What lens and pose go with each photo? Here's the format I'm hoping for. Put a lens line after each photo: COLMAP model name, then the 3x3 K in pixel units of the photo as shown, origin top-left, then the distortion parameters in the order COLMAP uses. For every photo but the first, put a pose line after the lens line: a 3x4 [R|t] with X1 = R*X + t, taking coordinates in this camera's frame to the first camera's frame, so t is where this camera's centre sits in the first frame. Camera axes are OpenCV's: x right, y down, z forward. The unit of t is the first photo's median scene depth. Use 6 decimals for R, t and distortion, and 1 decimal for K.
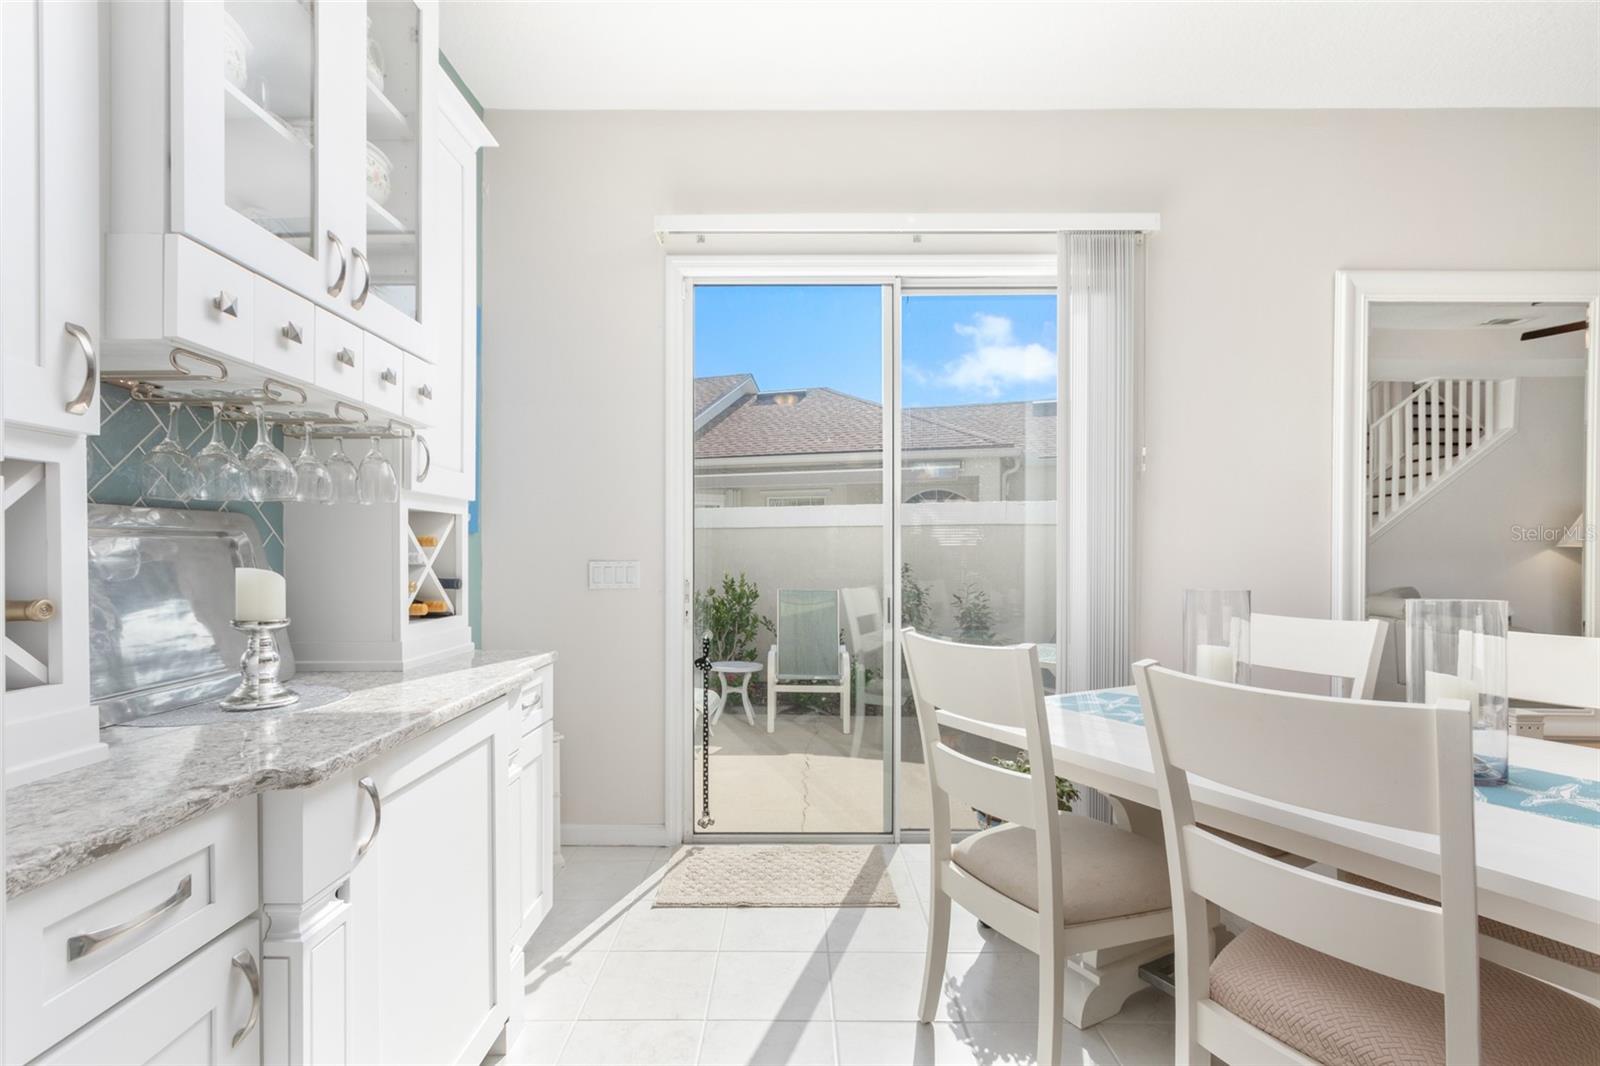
lens RADIAL K [[756.4, 0, 812.3], [0, 756.4, 554.1], [0, 0, 1]] dist [-0.001438, -0.000597]
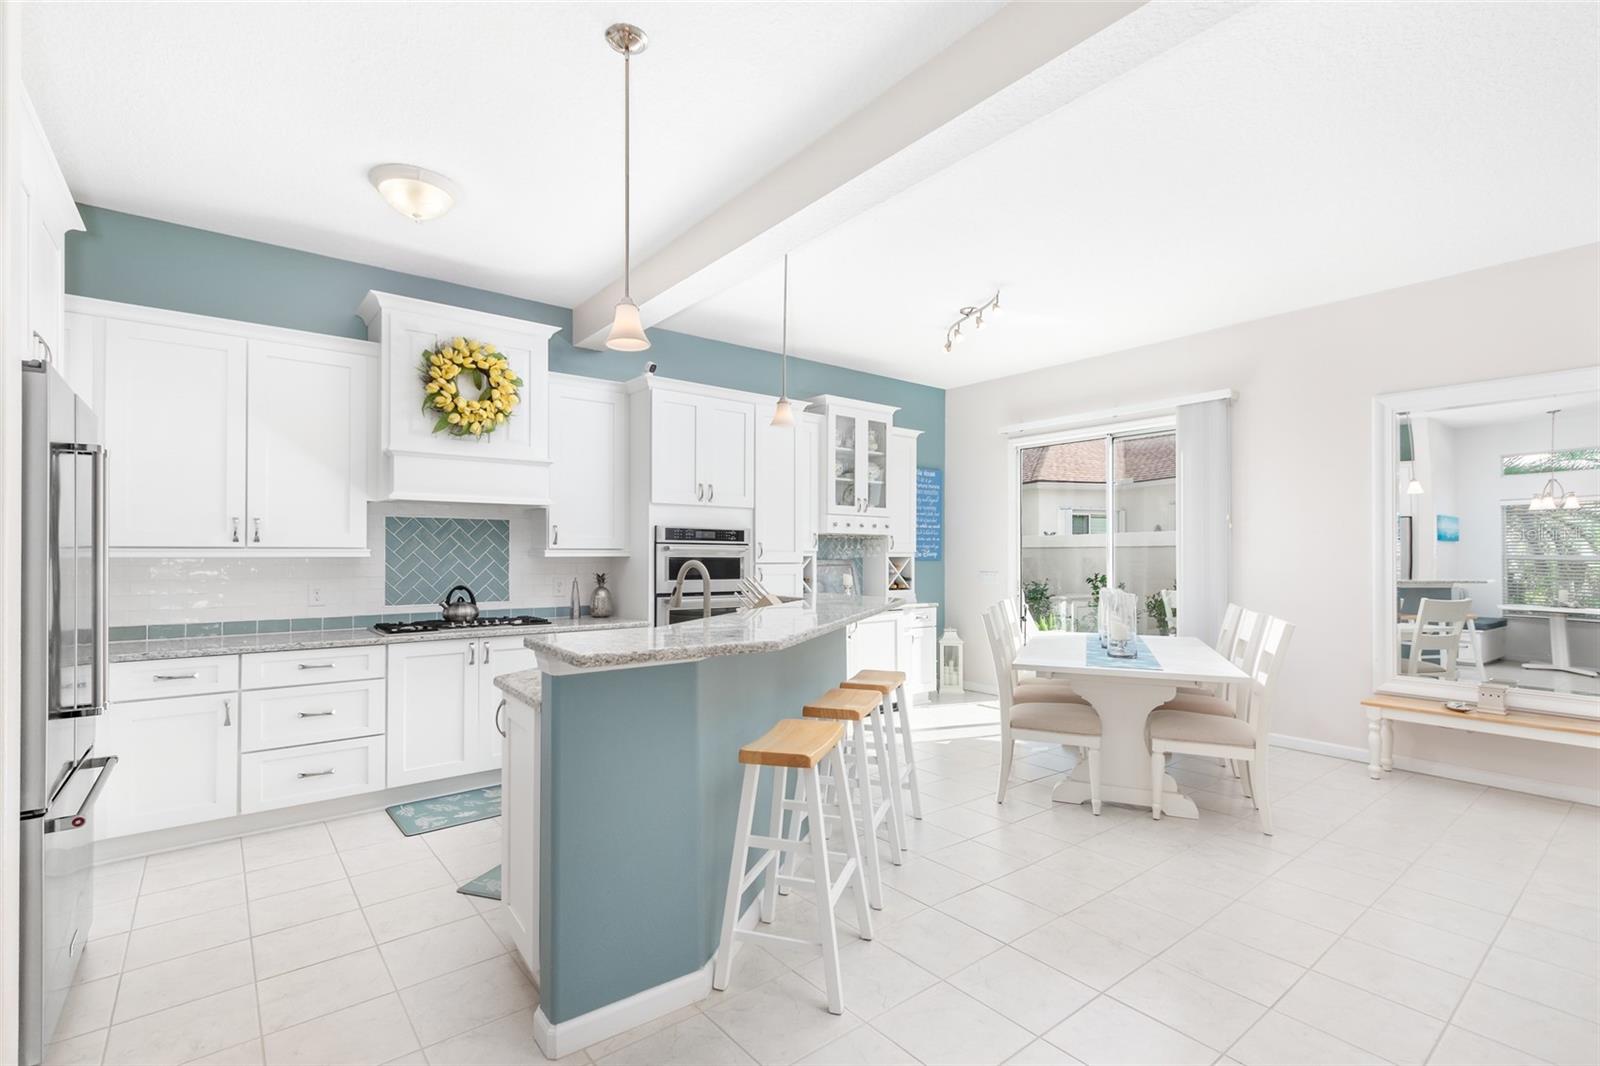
lens RADIAL K [[755.2, 0, 771.7], [0, 755.2, 552.4], [0, 0, 1]] dist [0.002502, 0.000374]
pose [[0.603709, -0.005787, -0.797184, 1.166171], [-0.001100, 0.999967, -0.008091, -0.032087], [0.797204, 0.005761, 0.603683, -0.938123]]
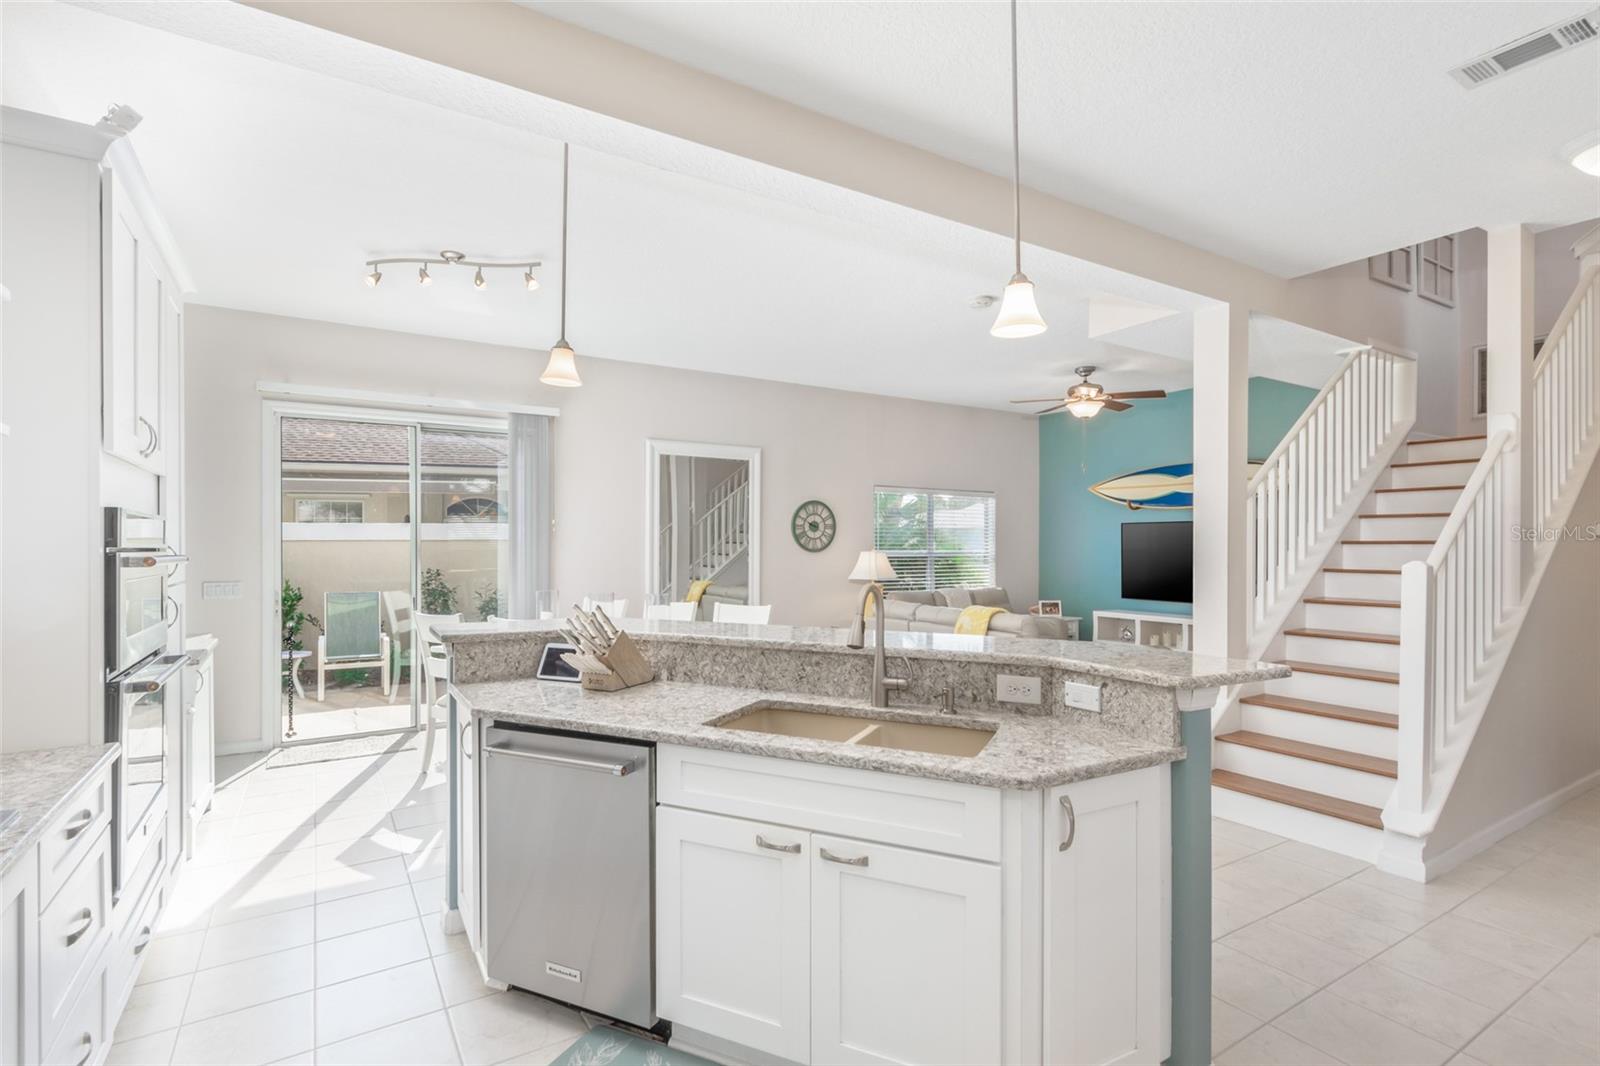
lens RADIAL K [[742.2, 0, 813.0], [0, 742.2, 542.0], [0, 0, 1]] dist [0.003127, 0.000369]
pose [[0.844082, 0.000528, 0.536214, -0.046468], [0.001769, 0.999991, -0.003769, -0.067848], [-0.536211, 0.004130, 0.844074, -1.035065]]
